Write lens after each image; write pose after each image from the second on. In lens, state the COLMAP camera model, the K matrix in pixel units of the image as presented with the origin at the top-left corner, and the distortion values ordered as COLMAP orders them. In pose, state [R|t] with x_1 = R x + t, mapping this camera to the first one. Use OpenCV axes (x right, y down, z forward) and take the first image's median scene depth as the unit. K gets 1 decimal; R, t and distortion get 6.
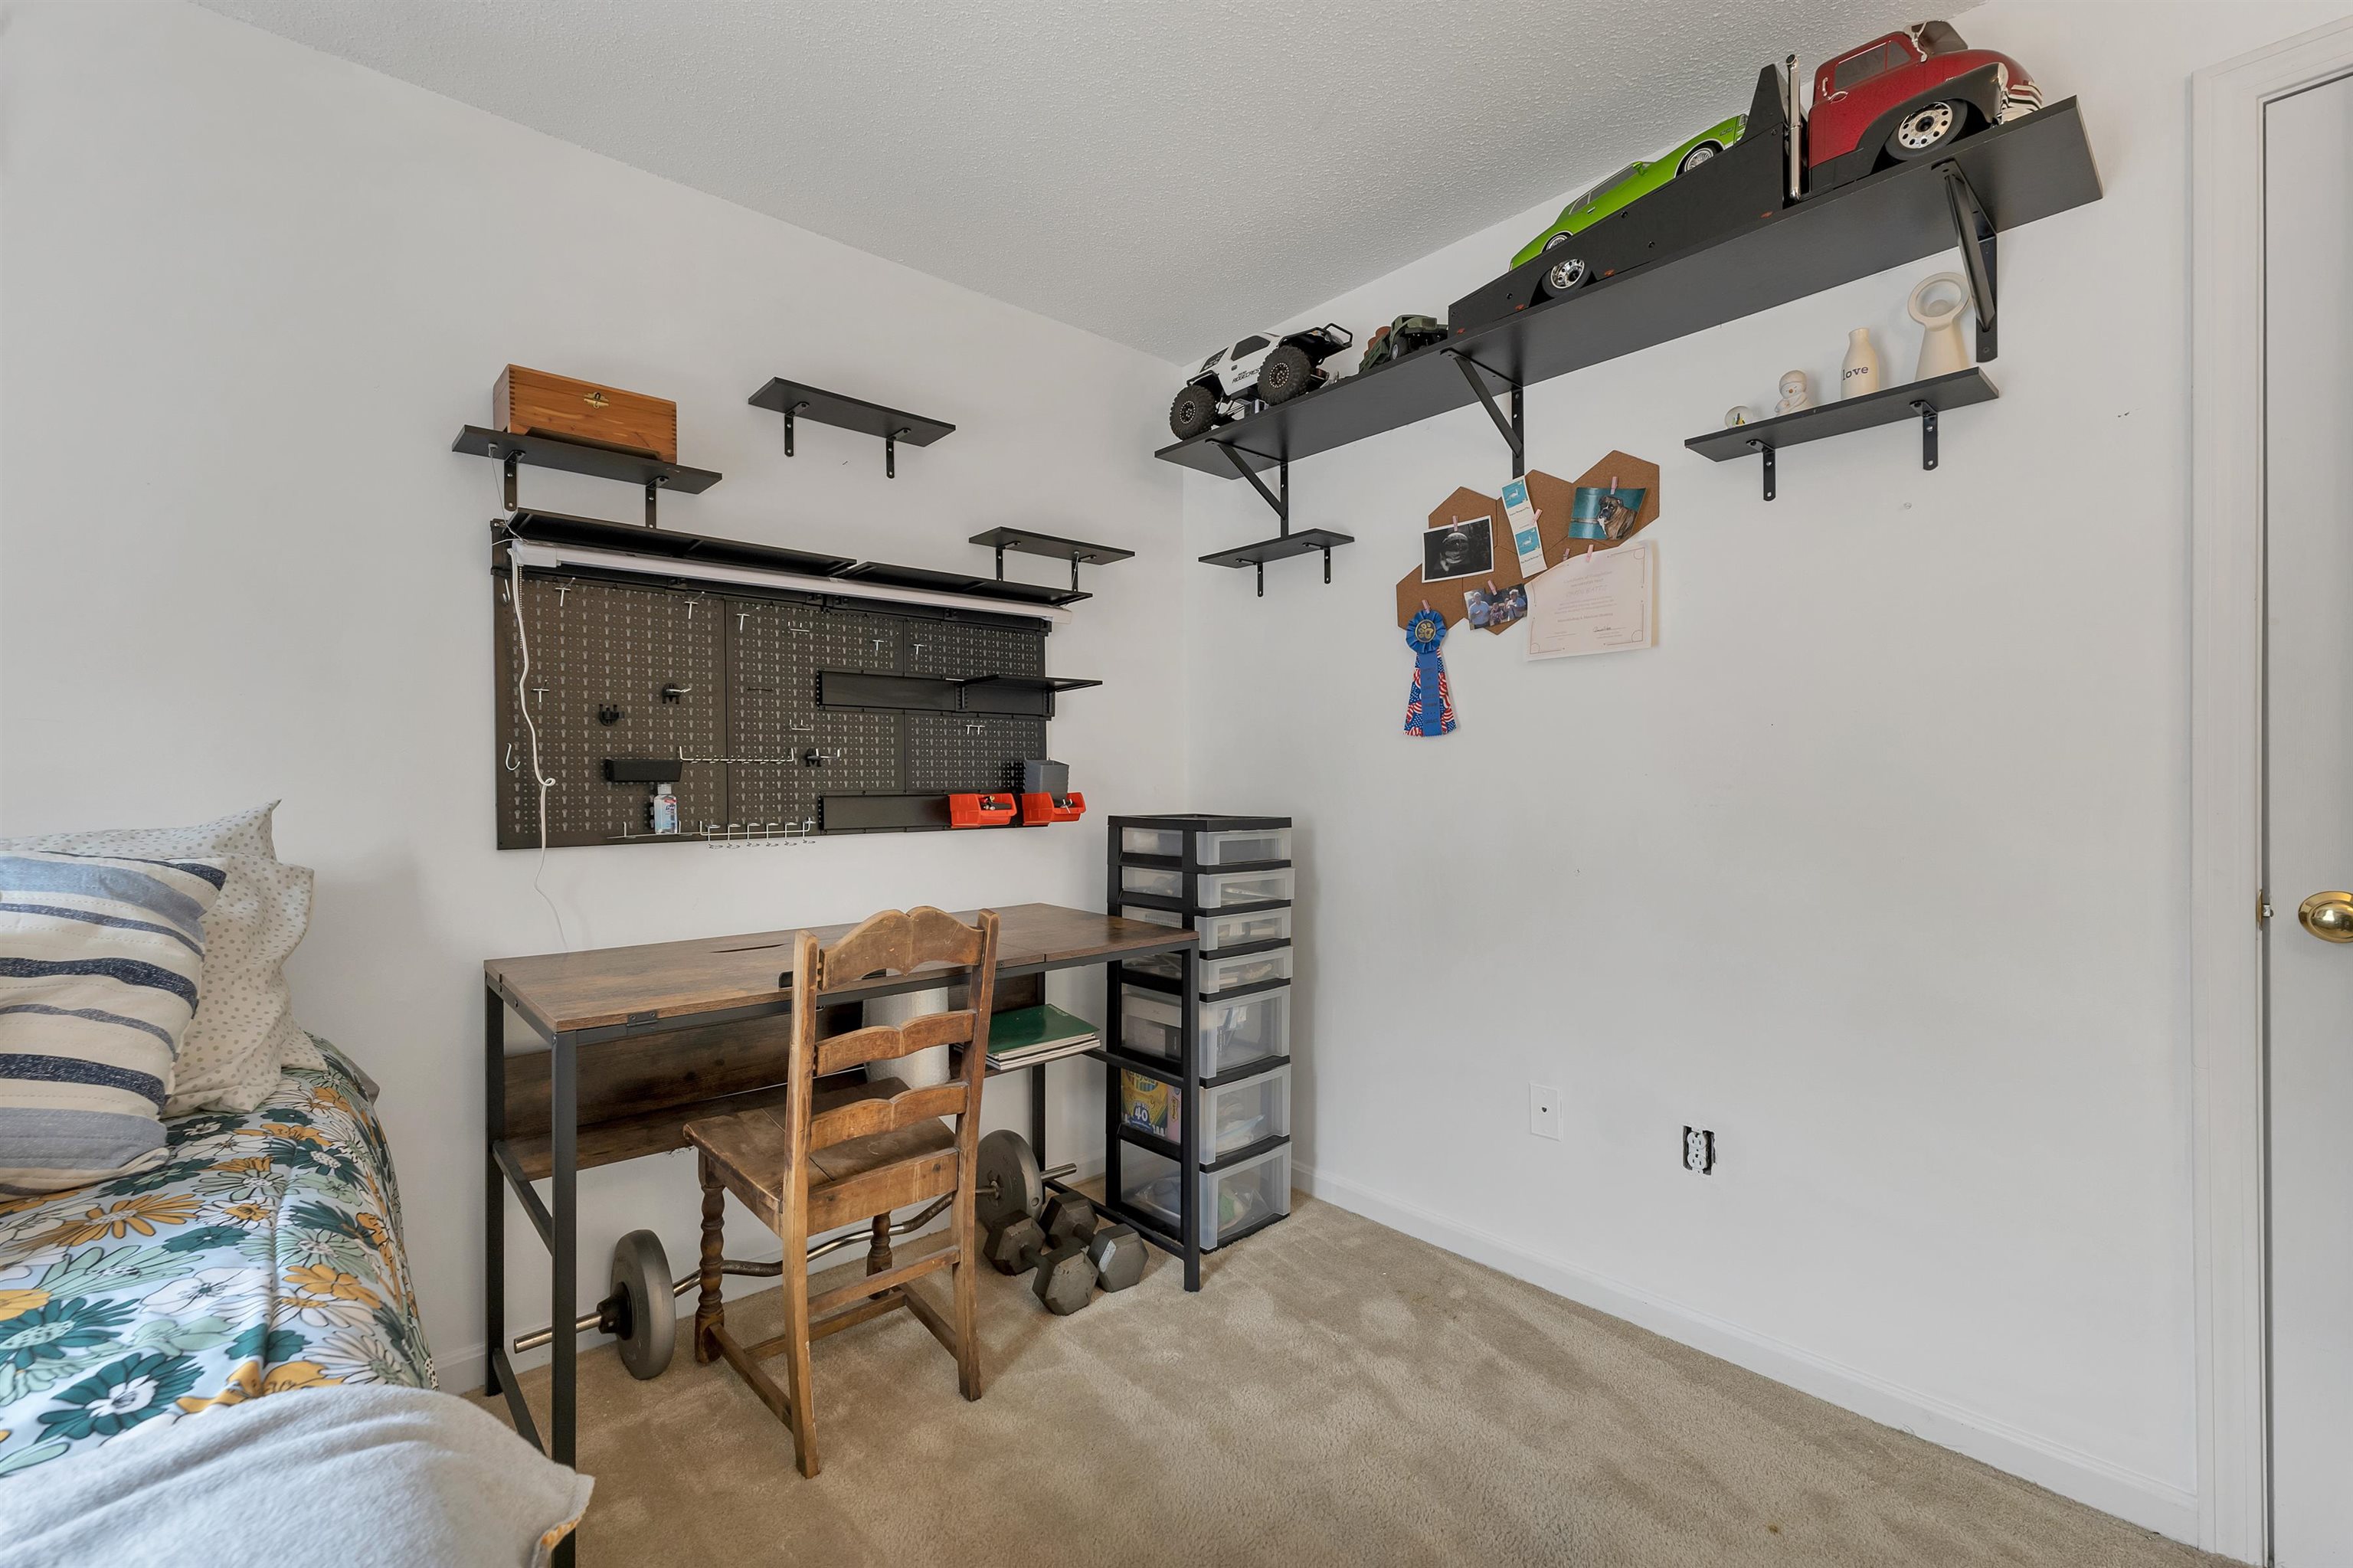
lens RADIAL K [[1002.8, 0, 1176.5], [0, 1002.8, 784.0], [0, 0, 1]] dist [0.001943, 0.000413]
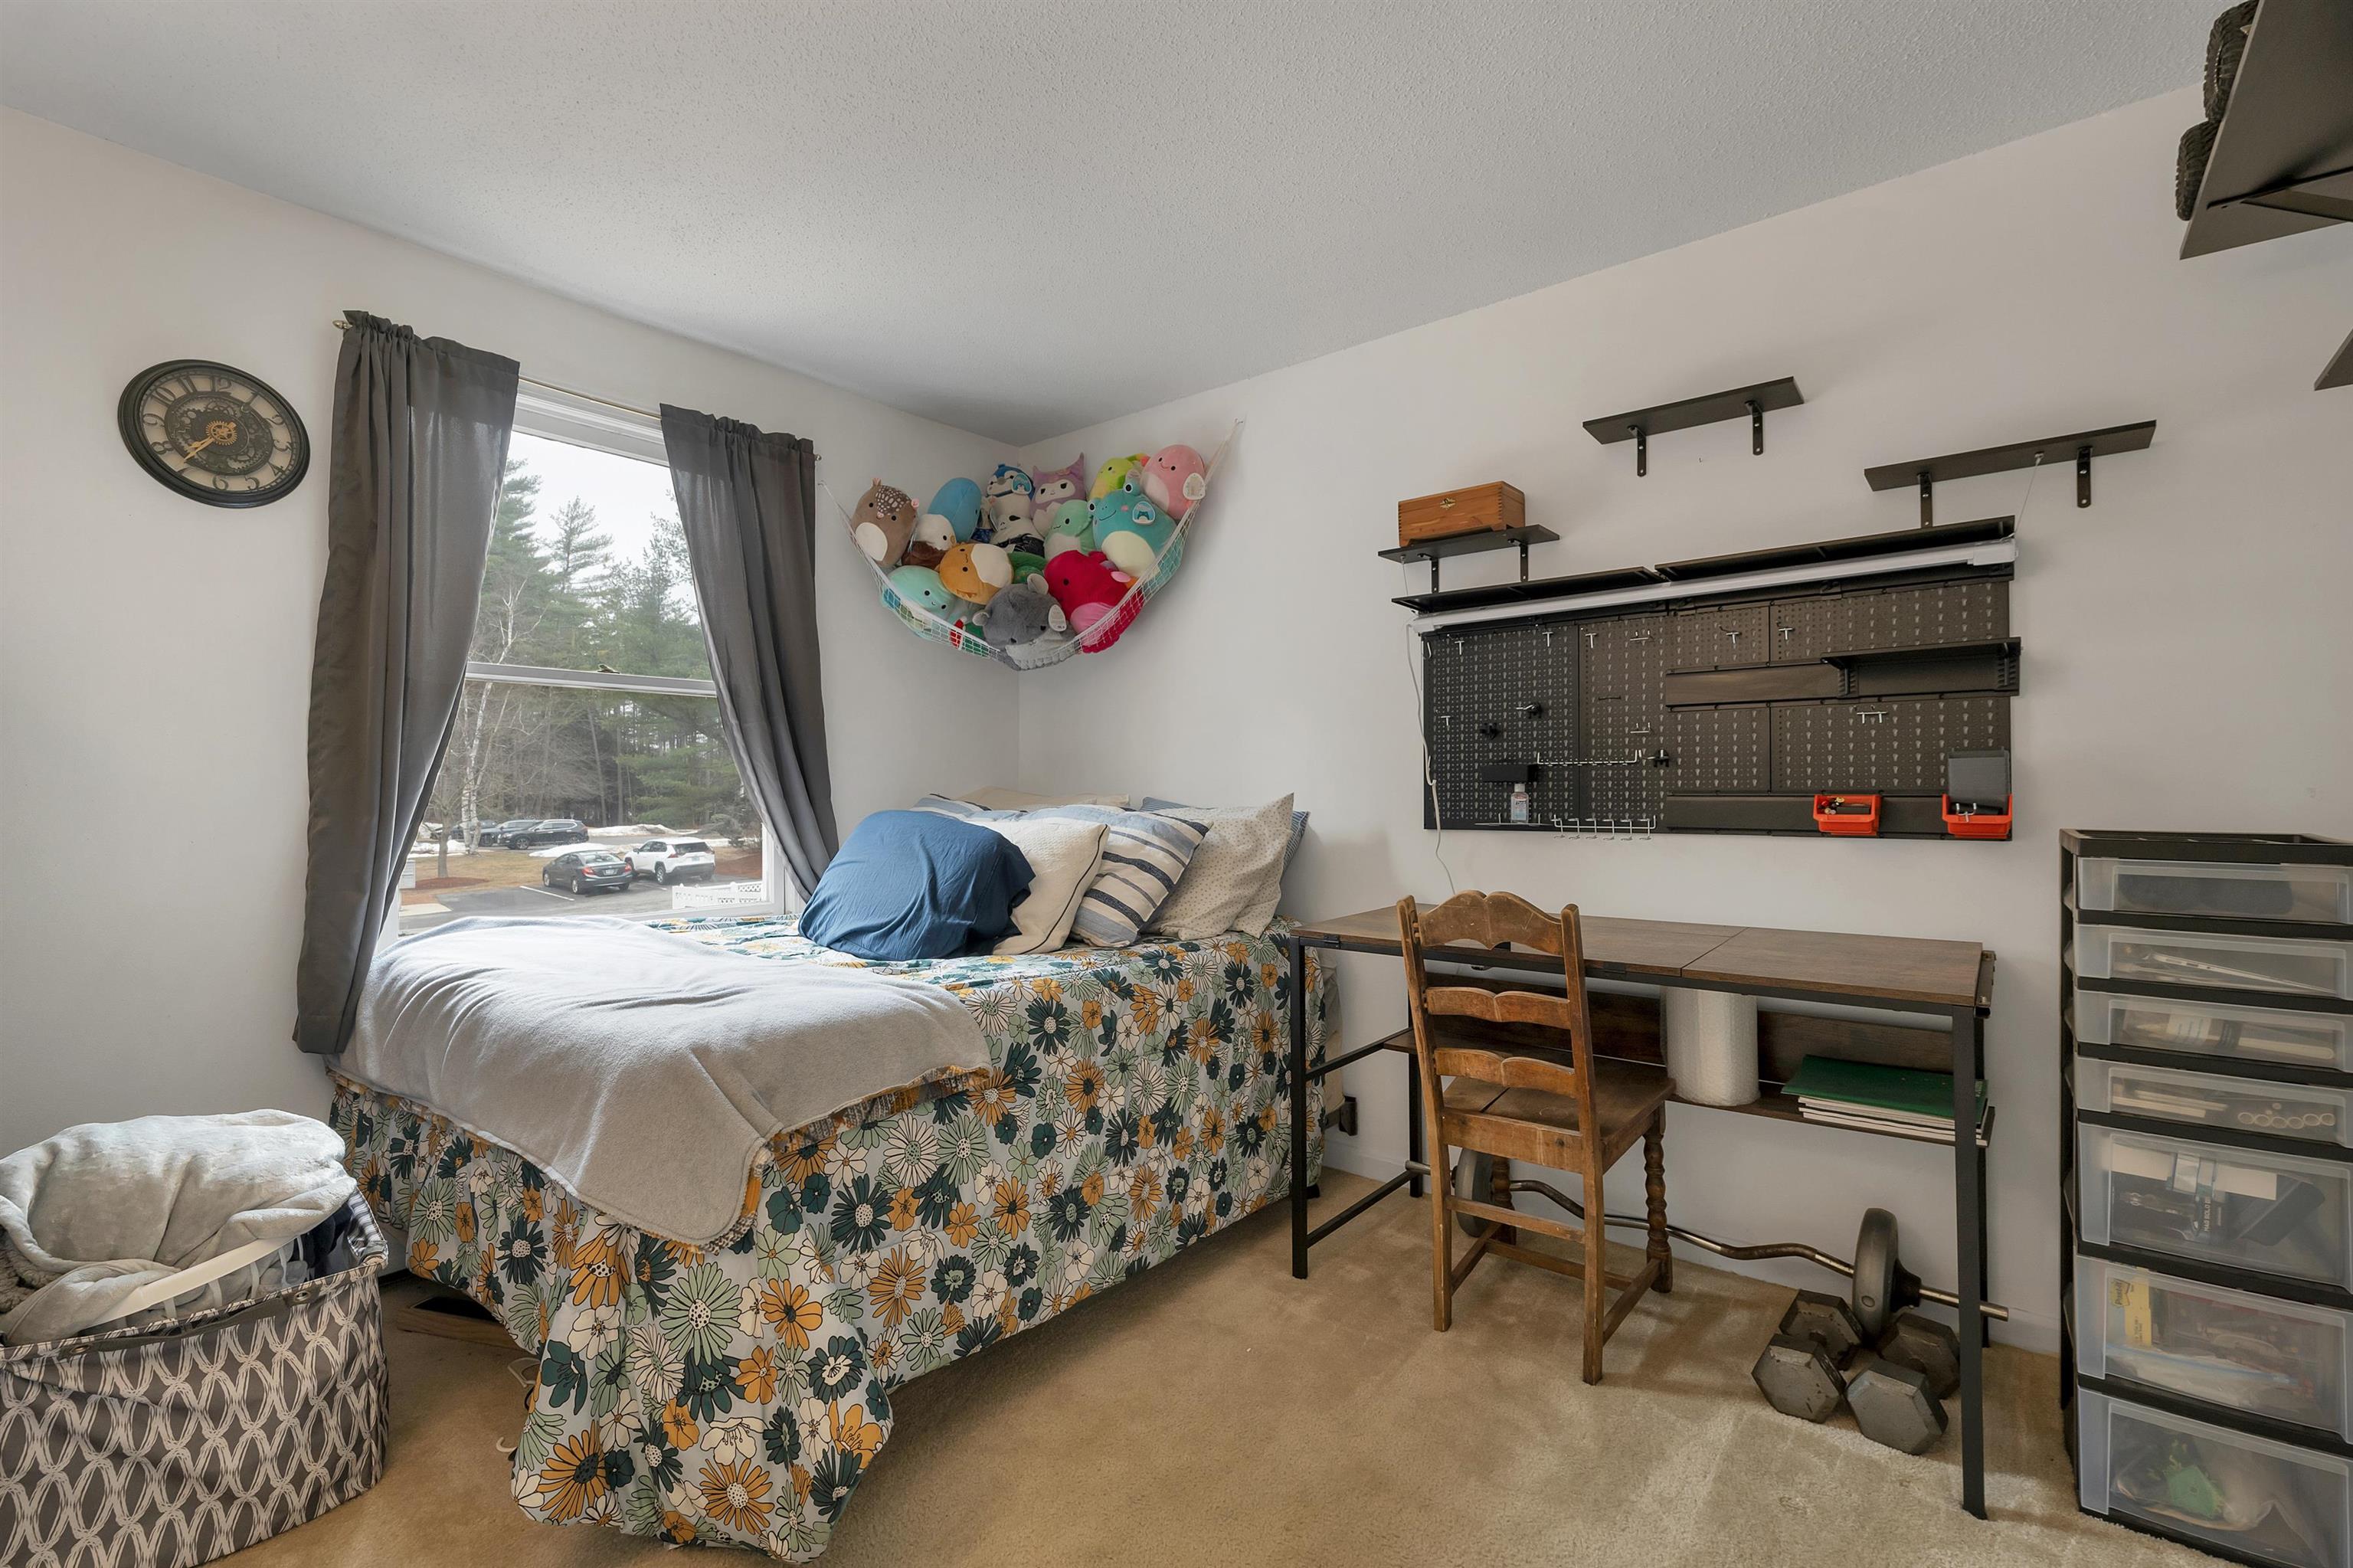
lens RADIAL K [[1030.9, 0, 1170.7], [0, 1030.9, 784.8], [0, 0, 1]] dist [-0.000308, -0.000081]
pose [[0.159500, 0.000500, -0.987198, 0.666728], [0.001225, 0.999999, 0.000704, 0.000068], [0.987197, -0.001321, 0.159499, 0.355299]]
